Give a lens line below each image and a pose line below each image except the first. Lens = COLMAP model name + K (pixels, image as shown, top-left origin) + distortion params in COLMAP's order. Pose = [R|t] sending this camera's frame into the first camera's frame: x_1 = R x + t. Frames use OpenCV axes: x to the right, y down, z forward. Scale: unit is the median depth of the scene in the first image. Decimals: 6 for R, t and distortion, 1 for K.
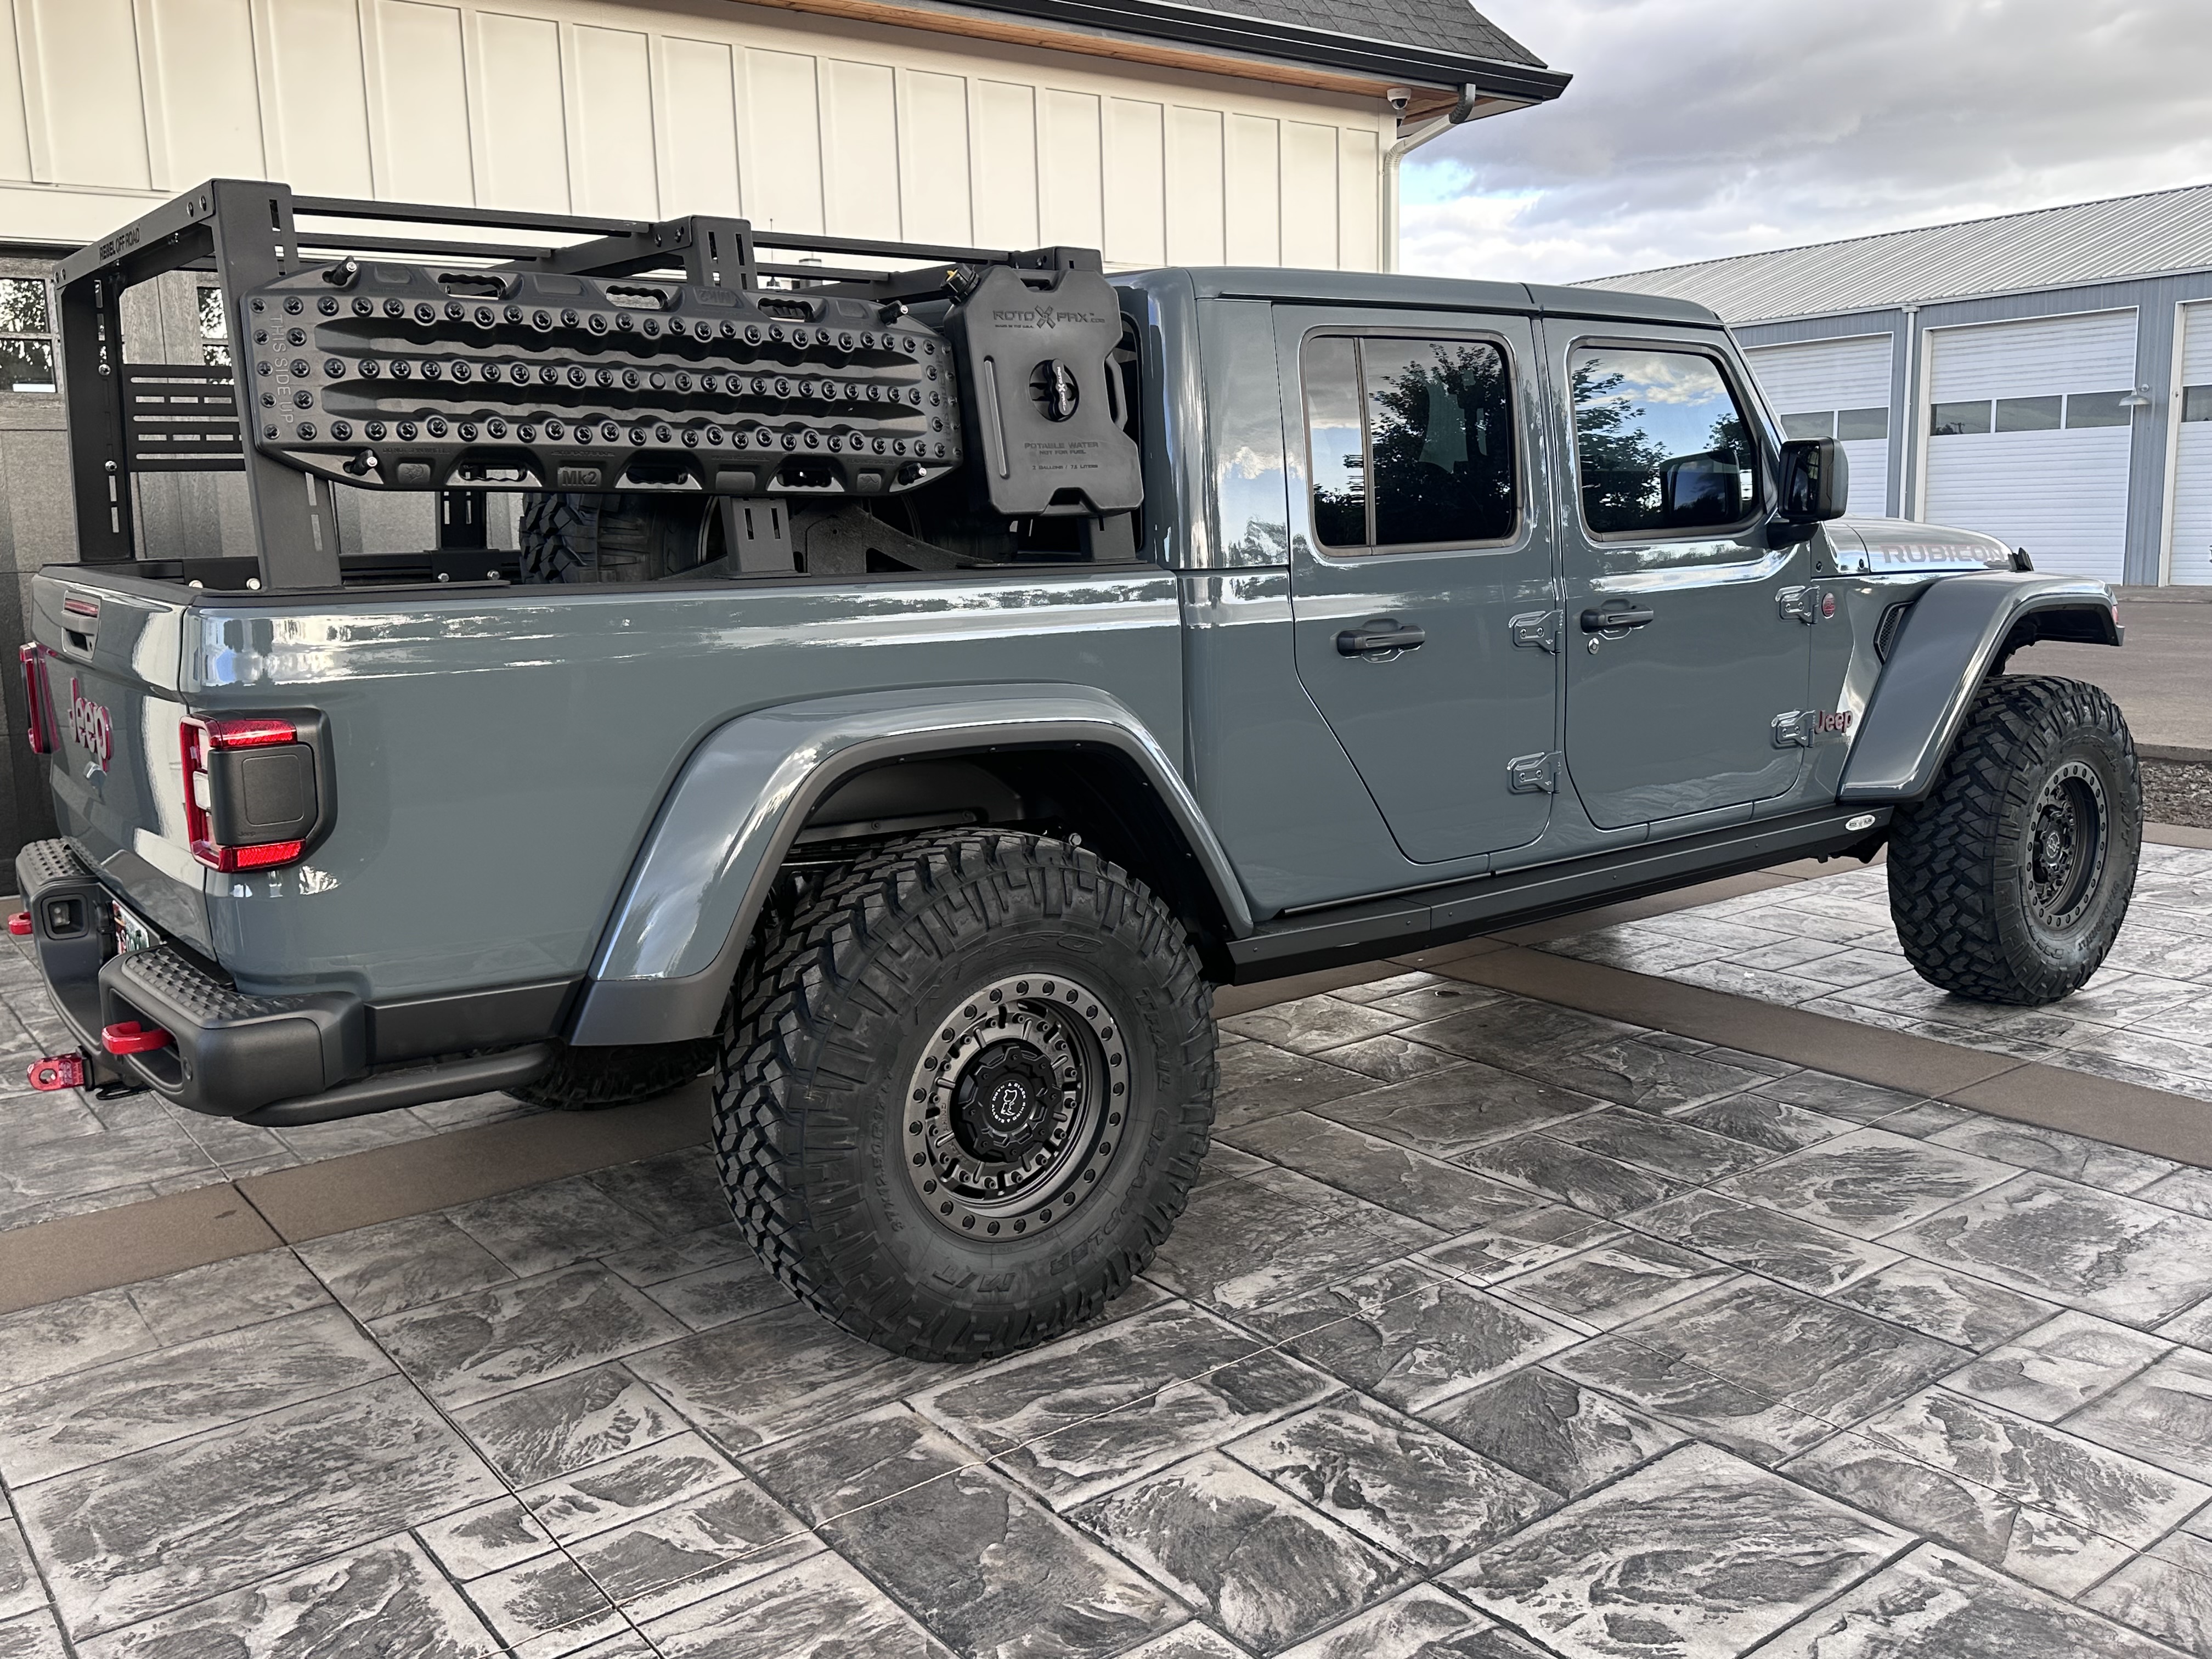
lens RADIAL K [[1911.9, 0, 1098.4], [0, 1911.9, 818.3], [0, 0, 1]] dist [0.128166, -0.262602]
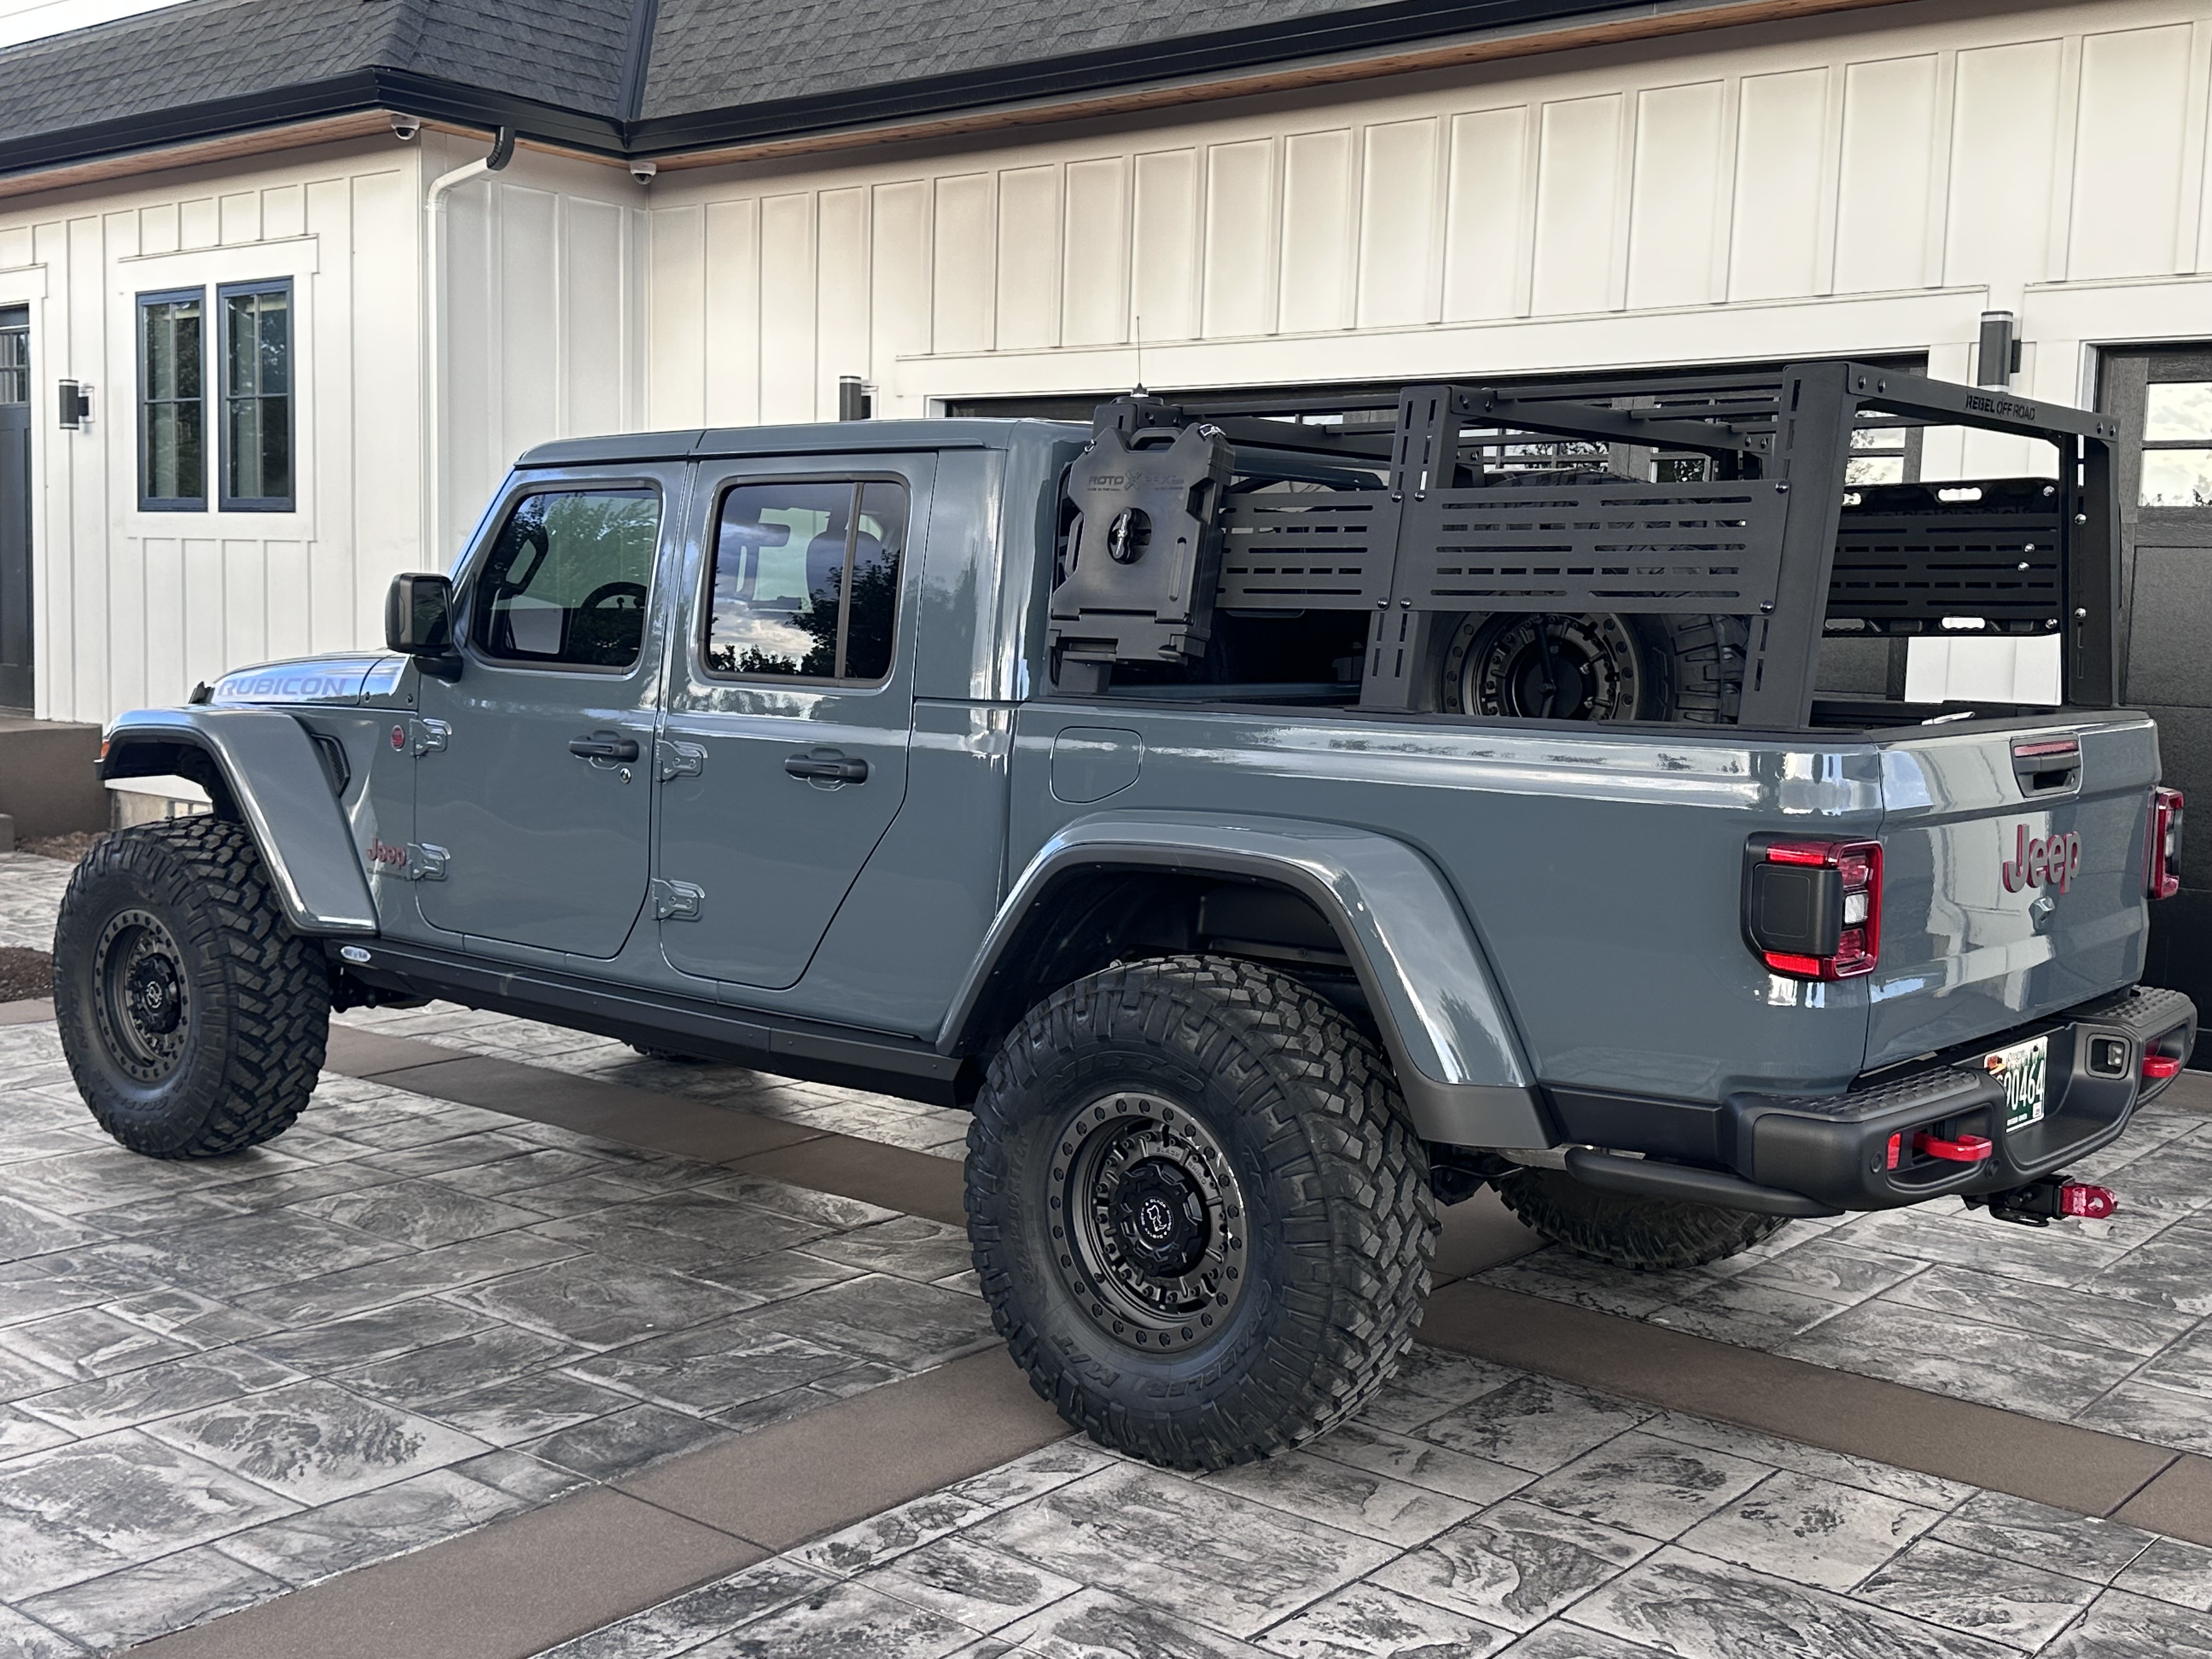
lens RADIAL K [[2389.6, 0, 1106.0], [0, 2389.6, 829.5], [0, 0, 1]] dist [0.192919, -0.454436]
pose [[0.229029, 0.126380, -0.965181, 1.752471], [-0.186640, 0.978841, 0.083881, -0.277934], [0.955359, 0.160930, 0.247770, 1.203368]]
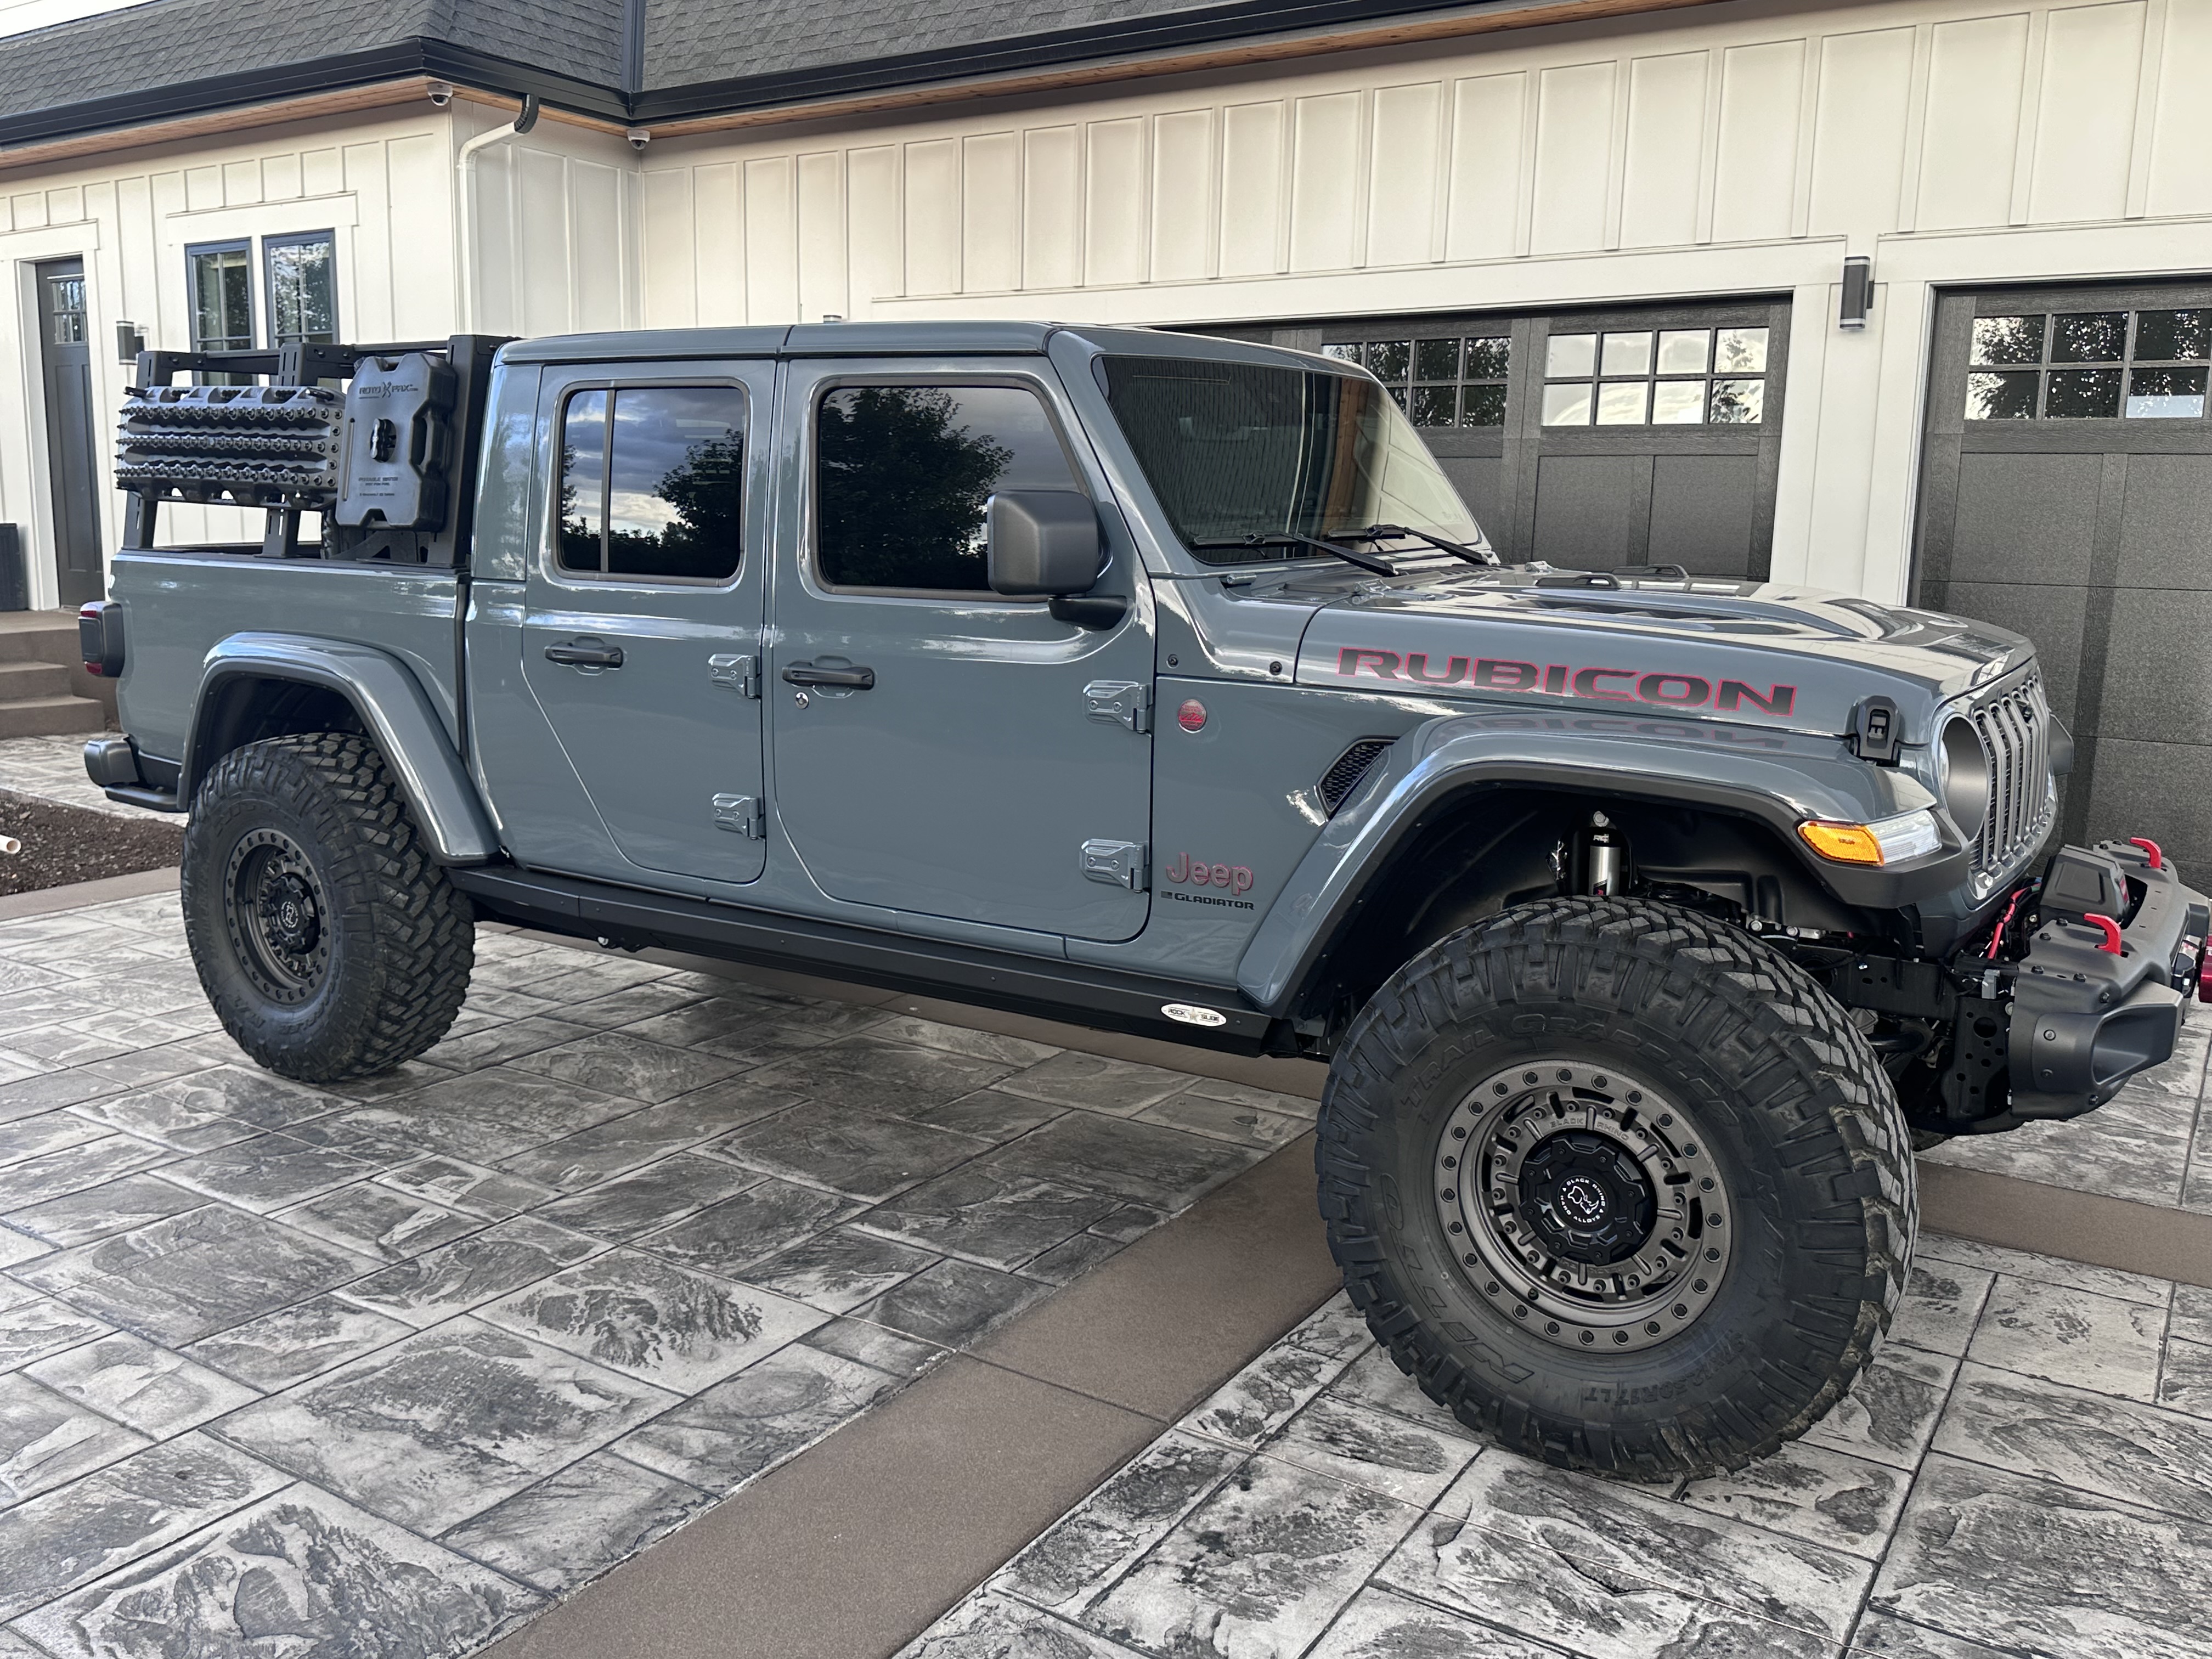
lens RADIAL K [[1809.7, 0, 1093.2], [0, 1809.7, 813.2], [0, 0, 1]] dist [0.072242, -0.113287]
pose [[0.337469, 0.185734, -0.922831, 1.409903], [-0.176868, 0.975392, 0.131634, -0.219822], [0.924571, 0.118797, 0.362015, 1.005509]]
